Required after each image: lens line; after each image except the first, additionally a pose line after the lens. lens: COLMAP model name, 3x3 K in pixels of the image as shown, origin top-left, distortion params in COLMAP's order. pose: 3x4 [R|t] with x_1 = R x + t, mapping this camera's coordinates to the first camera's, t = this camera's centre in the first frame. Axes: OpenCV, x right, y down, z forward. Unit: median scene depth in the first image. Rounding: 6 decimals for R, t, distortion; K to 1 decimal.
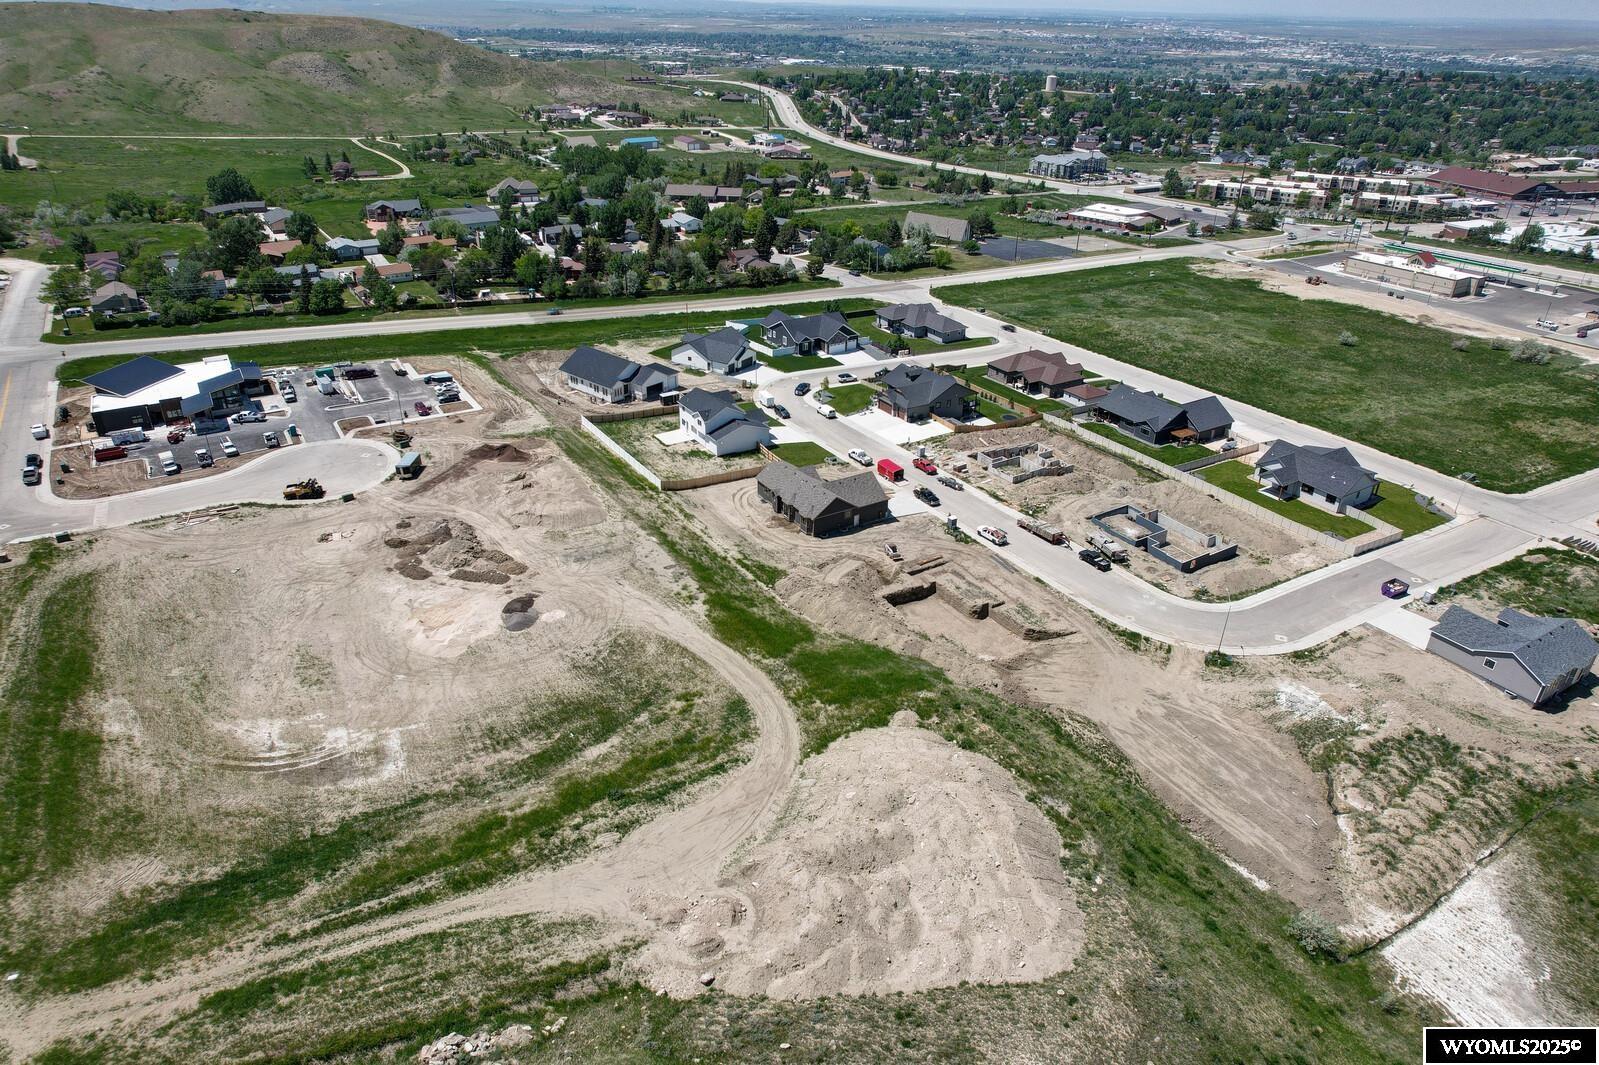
lens RADIAL K [[1023.2, 0, 802.9], [0, 1023.2, 532.7], [0, 0, 1]] dist [-0.082739, 0.075934]
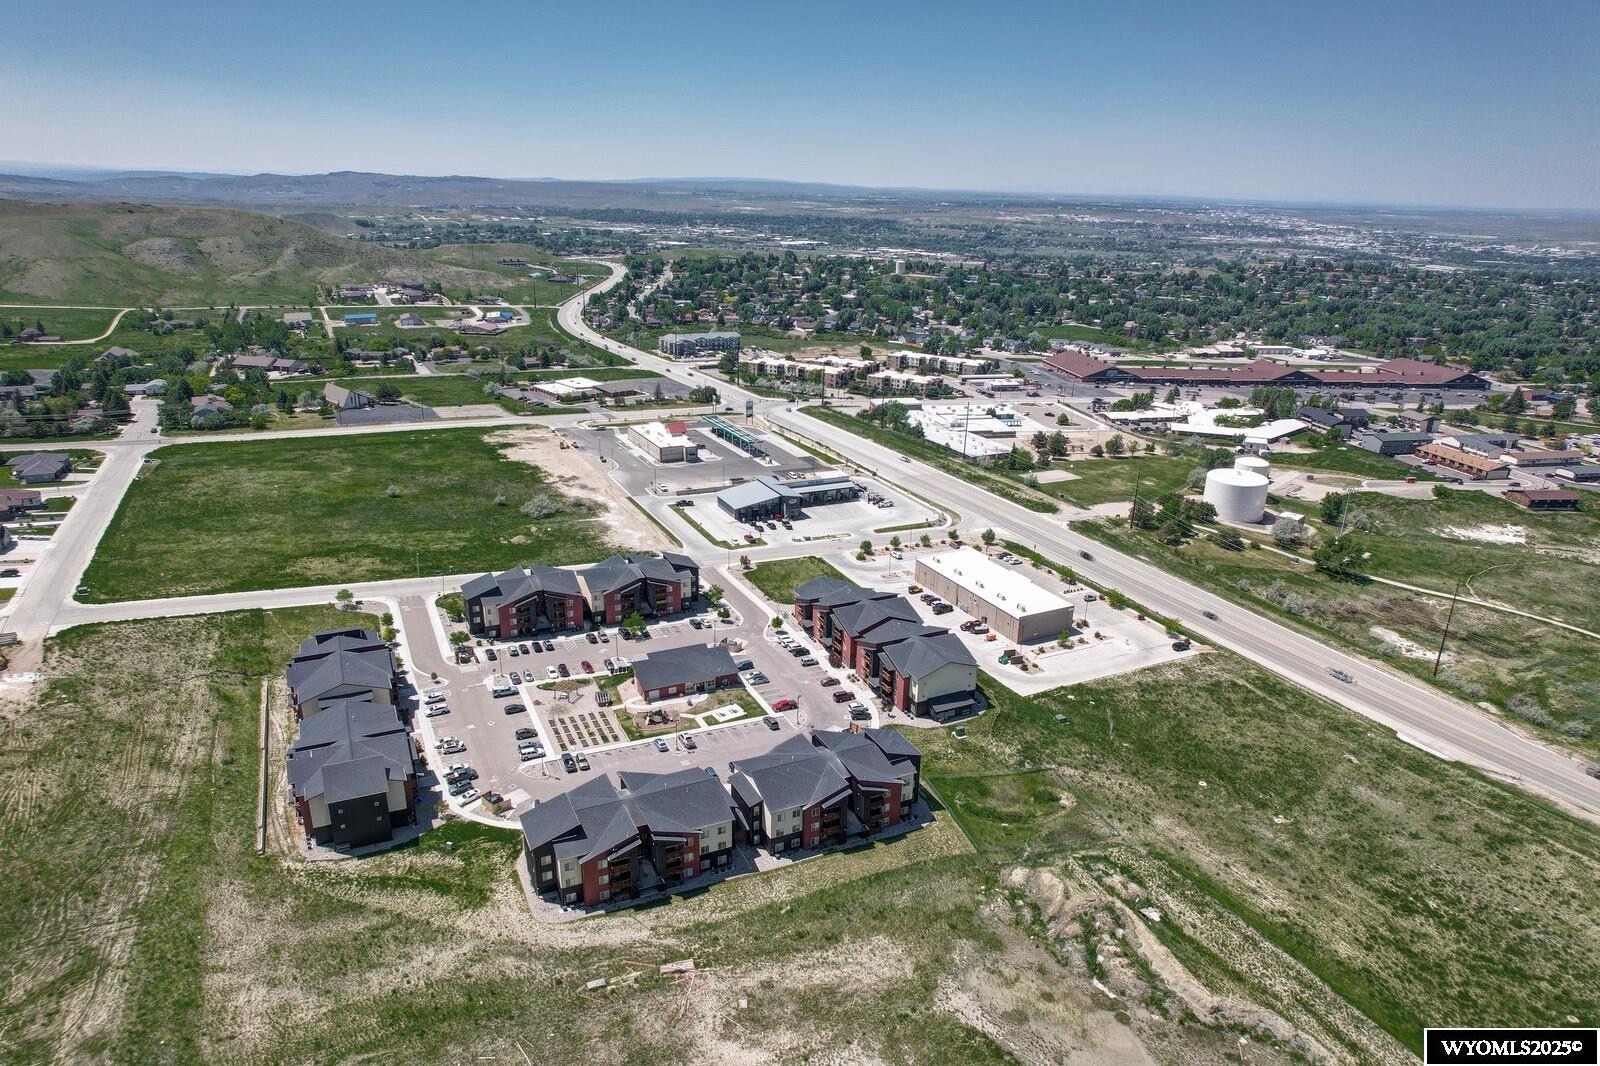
lens RADIAL K [[1026.9, 0, 803.9], [0, 1026.9, 530.4], [0, 0, 1]] dist [-0.077390, 0.070839]
pose [[0.994069, 0.040413, -0.100966, 1.618128], [-0.055956, 0.986138, -0.156210, 0.016229], [0.093254, 0.160933, 0.982550, -0.169306]]
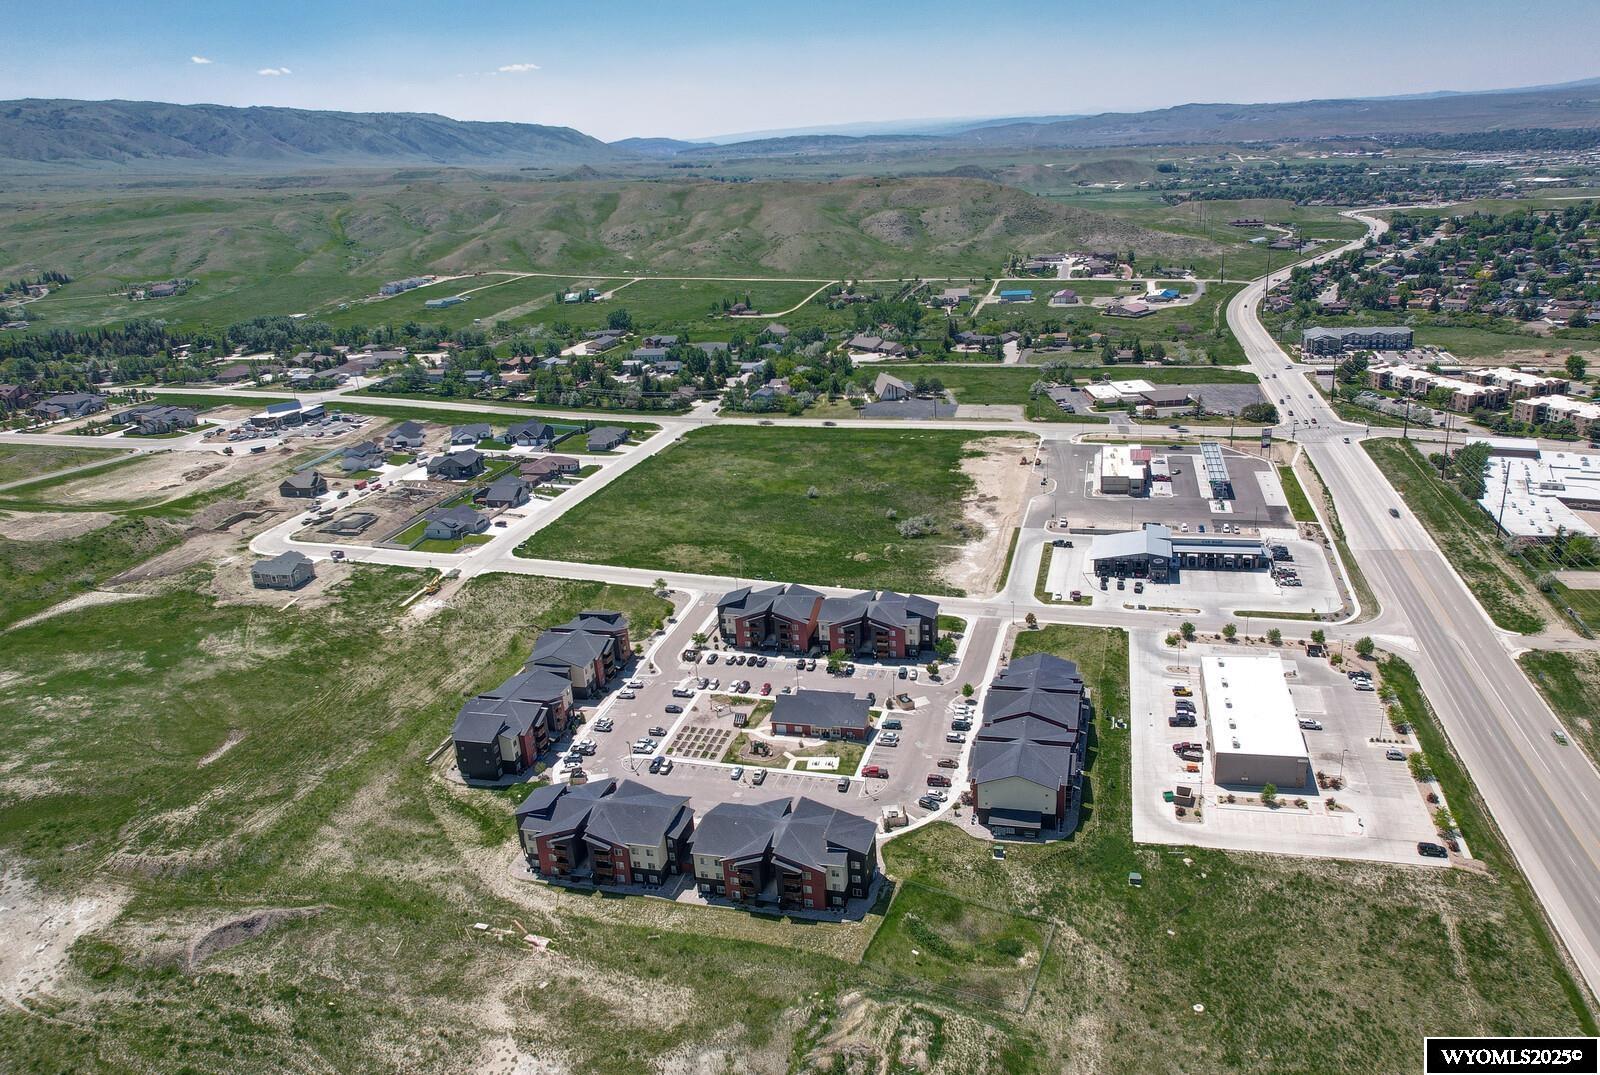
lens RADIAL K [[1162.1, 0, 806.8], [0, 1162.1, 538.3], [0, 0, 1]] dist [-0.075242, 0.062069]
pose [[0.673864, 0.185502, -0.715190, 2.265666], [-0.272722, 0.962064, -0.007428, -0.175088], [0.686680, 0.200053, 0.698891, -0.030643]]
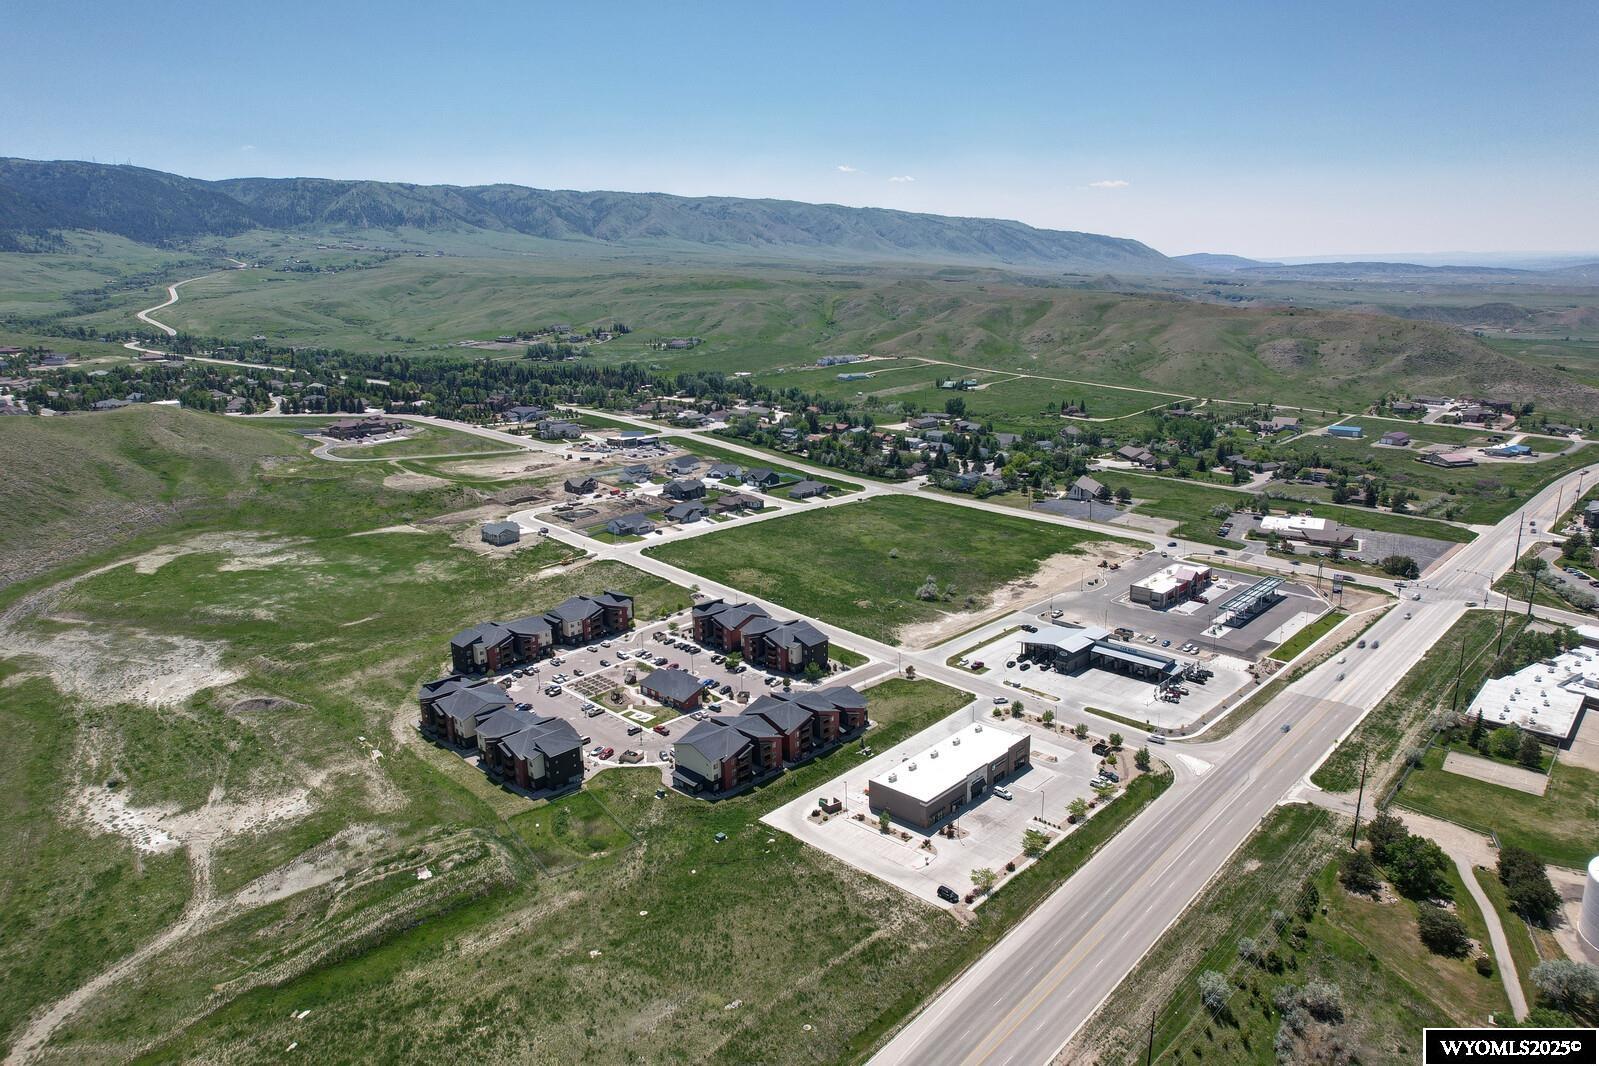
lens RADIAL K [[1066.8, 0, 799.5], [0, 1066.8, 533.0], [0, 0, 1]] dist [-0.069773, 0.042520]
pose [[0.236788, 0.218472, -0.946679, 2.900048], [-0.435592, 0.894842, 0.097557, -0.448253], [0.868442, 0.389266, 0.307052, 0.508995]]
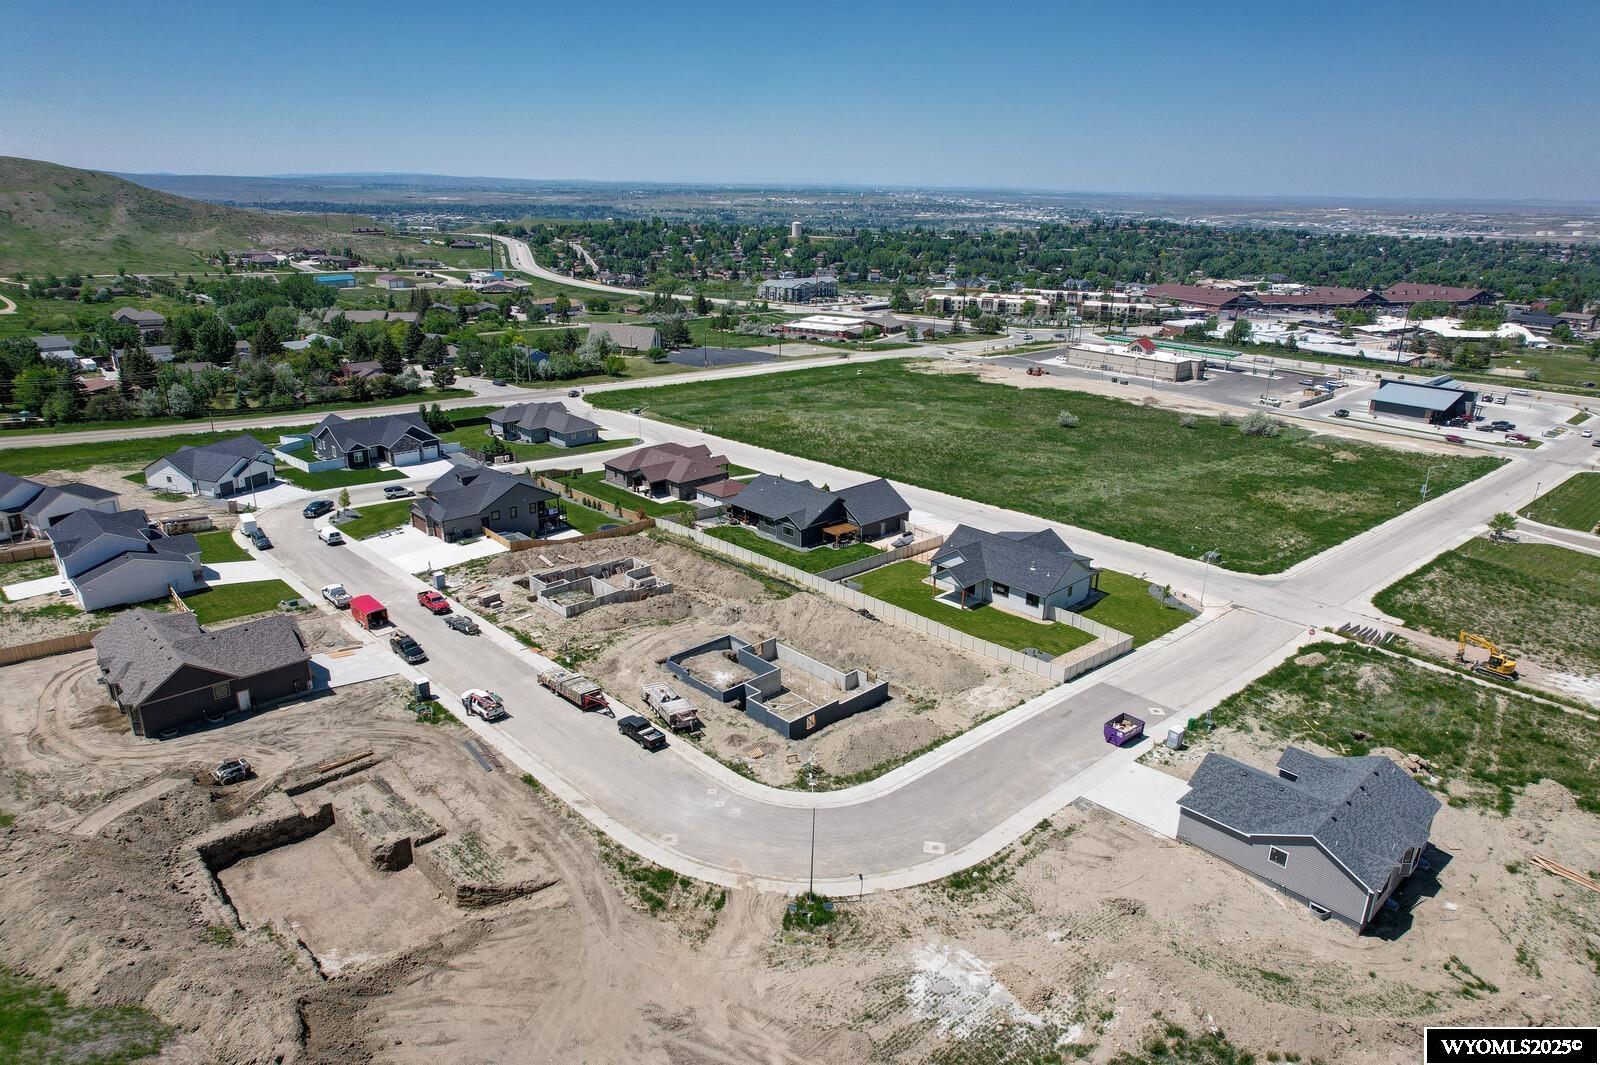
lens RADIAL K [[1023.9, 0, 803.4], [0, 1023.9, 532.7], [0, 0, 1]] dist [-0.082739, 0.075934]
pose [[0.978919, -0.065813, 0.193355, 0.210784], [0.094066, 0.985562, -0.140780, 0.003611], [-0.181298, 0.156001, 0.970976, 0.303346]]
